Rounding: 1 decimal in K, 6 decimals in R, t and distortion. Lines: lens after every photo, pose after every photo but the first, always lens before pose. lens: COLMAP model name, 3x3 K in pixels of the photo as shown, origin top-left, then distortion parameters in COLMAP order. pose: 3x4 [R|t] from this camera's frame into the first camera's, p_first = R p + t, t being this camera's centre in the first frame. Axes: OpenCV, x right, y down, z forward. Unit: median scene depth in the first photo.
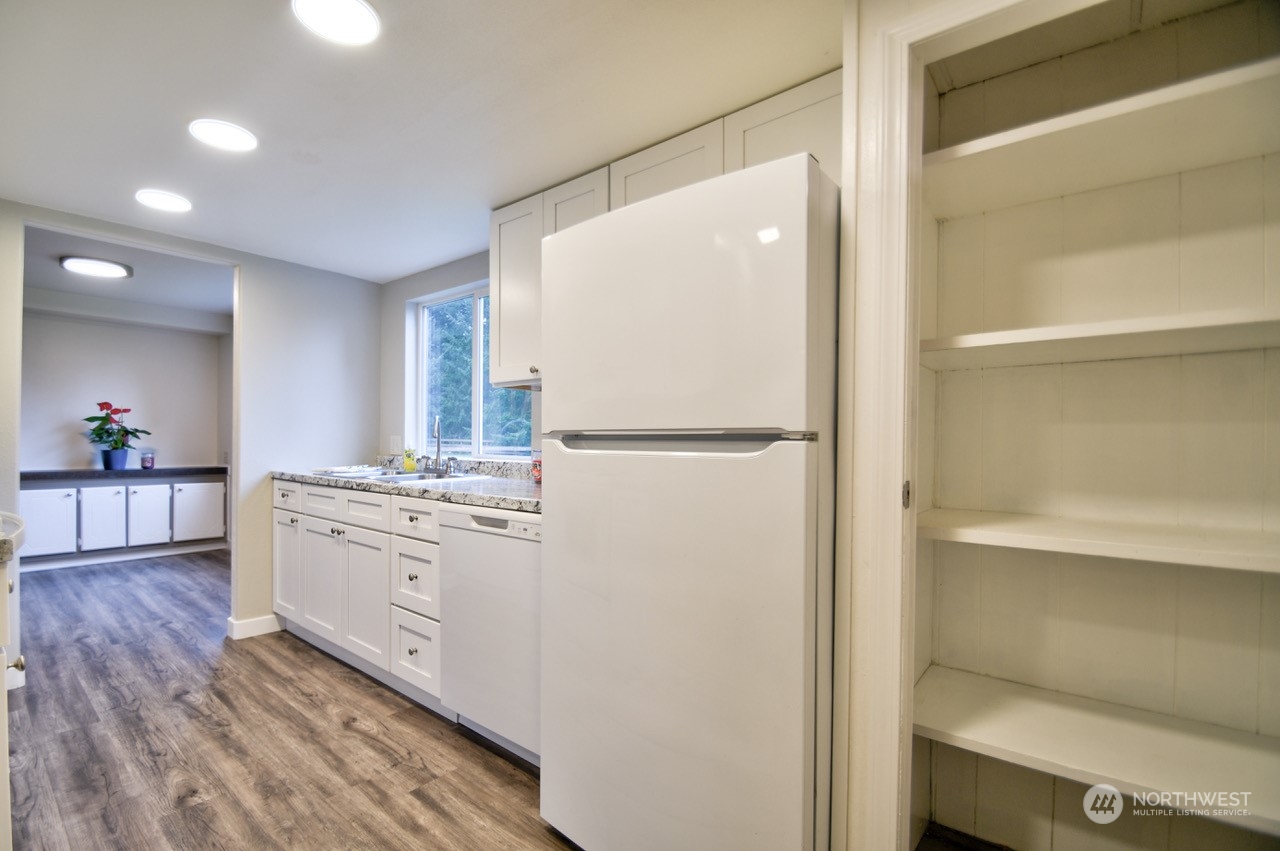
lens RADIAL K [[589.3, 0, 622.7], [0, 589.3, 444.9], [0, 0, 1]] dist [-0.000468, -0.000455]
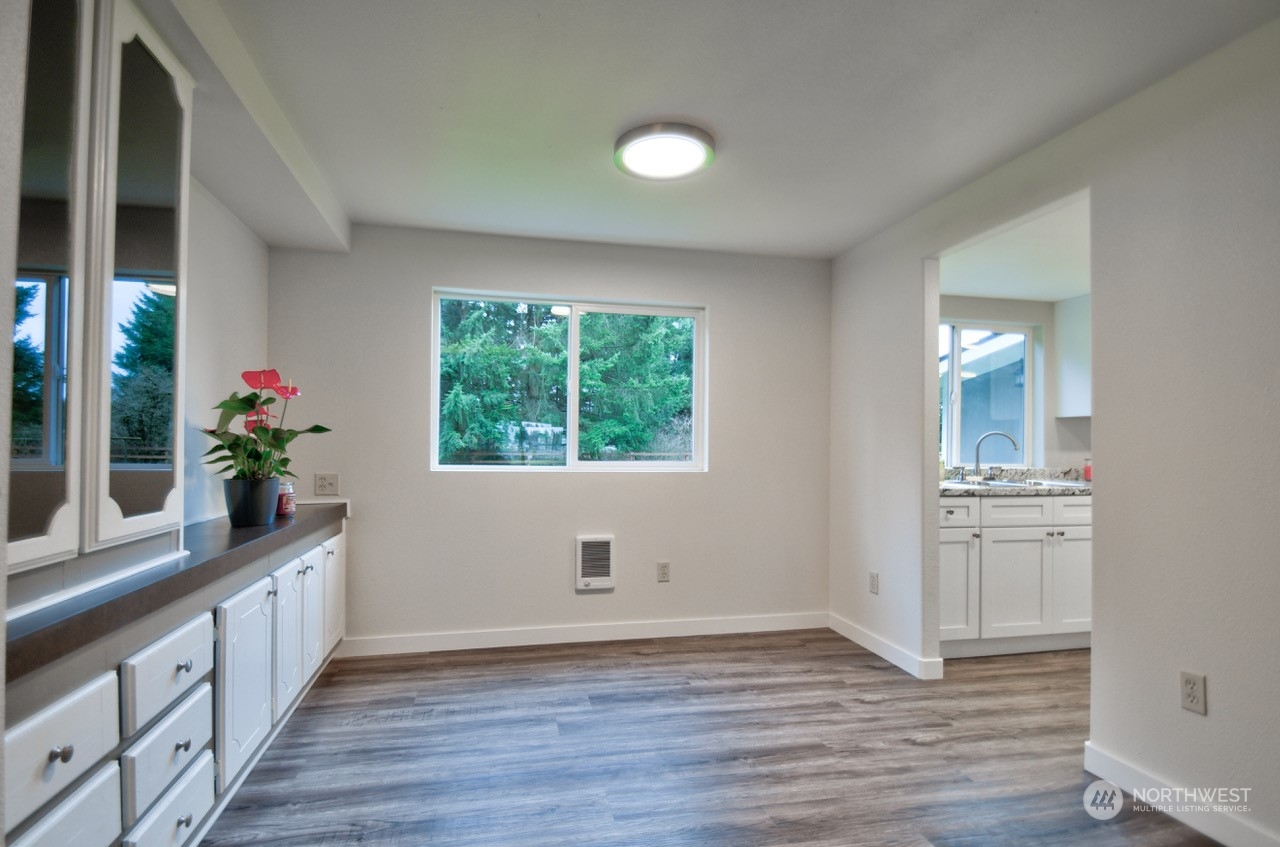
lens RADIAL K [[589.3, 0, 622.7], [0, 589.3, 442.9], [0, 0, 1]] dist [-0.000468, -0.000455]
pose [[0.608411, 0.006159, 0.793598, -1.645871], [-0.000051, 0.999970, -0.007721, -0.018327], [-0.793622, 0.004657, 0.608393, 0.832259]]
